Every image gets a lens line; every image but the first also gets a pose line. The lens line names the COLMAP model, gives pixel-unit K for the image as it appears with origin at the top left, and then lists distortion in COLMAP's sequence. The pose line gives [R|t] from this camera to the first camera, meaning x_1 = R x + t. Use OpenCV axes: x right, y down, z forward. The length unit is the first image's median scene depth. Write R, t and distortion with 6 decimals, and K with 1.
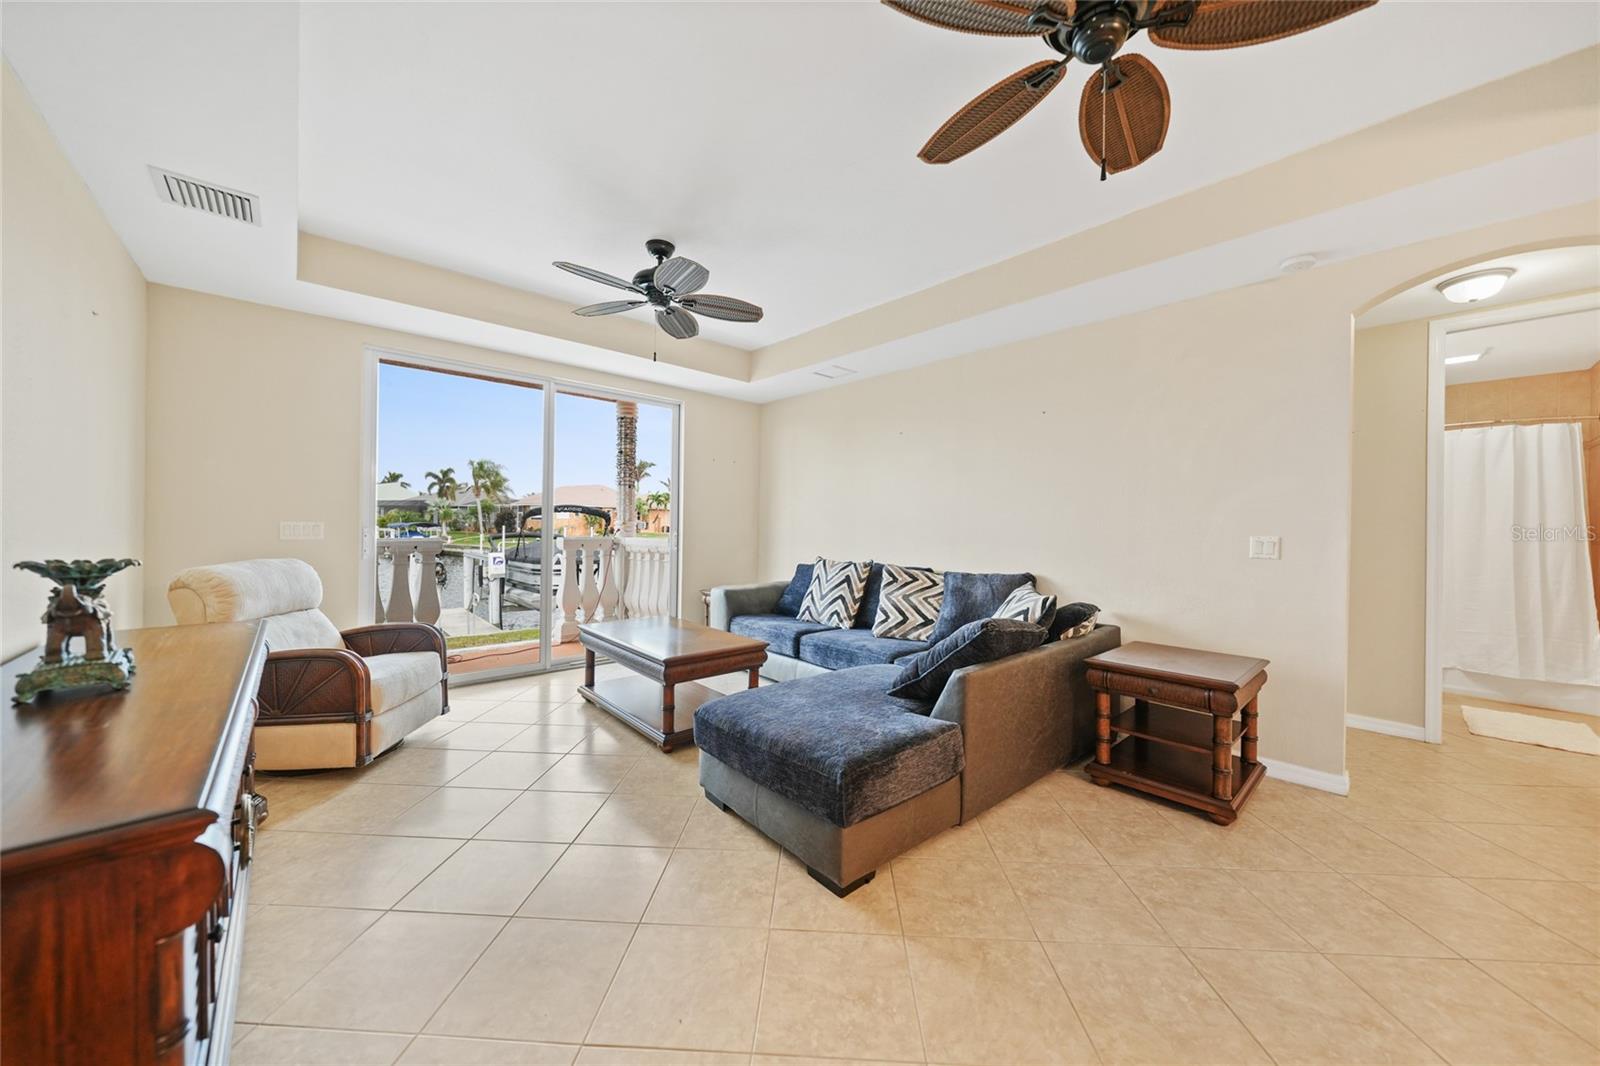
lens RADIAL K [[558.5, 0, 799.3], [0, 558.5, 523.9], [0, 0, 1]] dist [-0.001712, -0.000219]
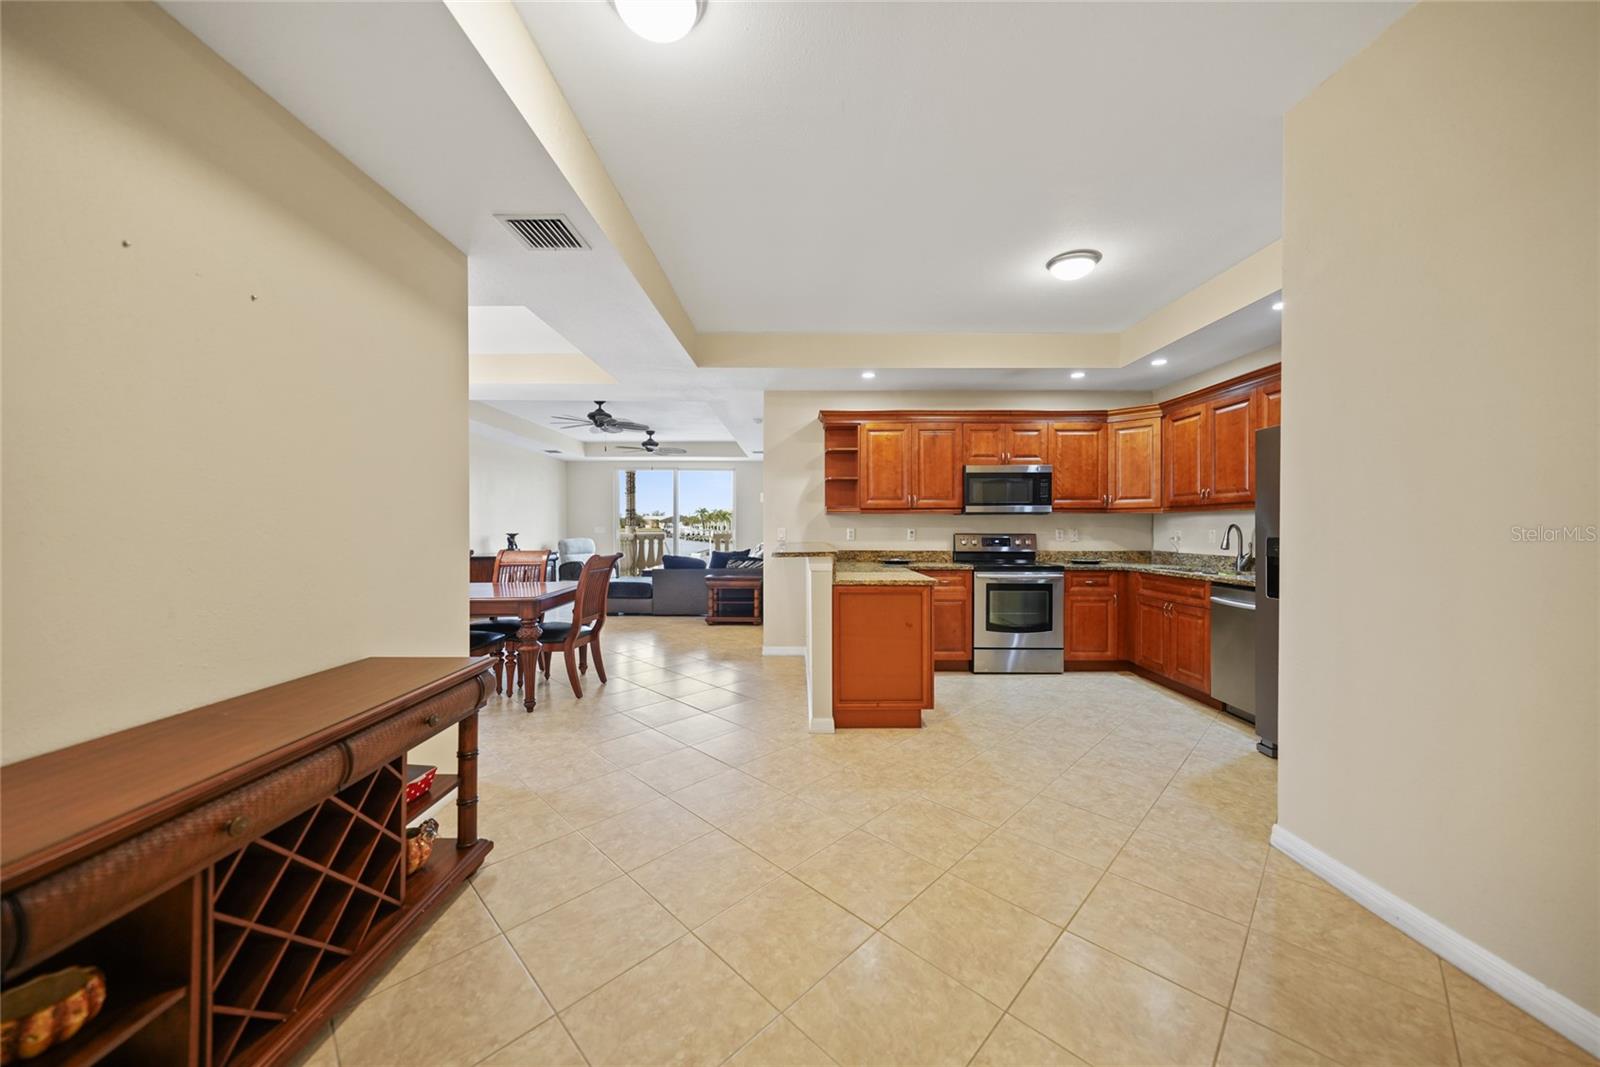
lens RADIAL K [[557.2, 0, 800.8], [0, 557.2, 529.1], [0, 0, 1]] dist [-0.000890, -0.000145]
pose [[0.743283, -0.009571, -0.668909, 1.775923], [0.011491, 0.999933, -0.001539, 0.021699], [0.668879, -0.006542, 0.743343, -0.500342]]
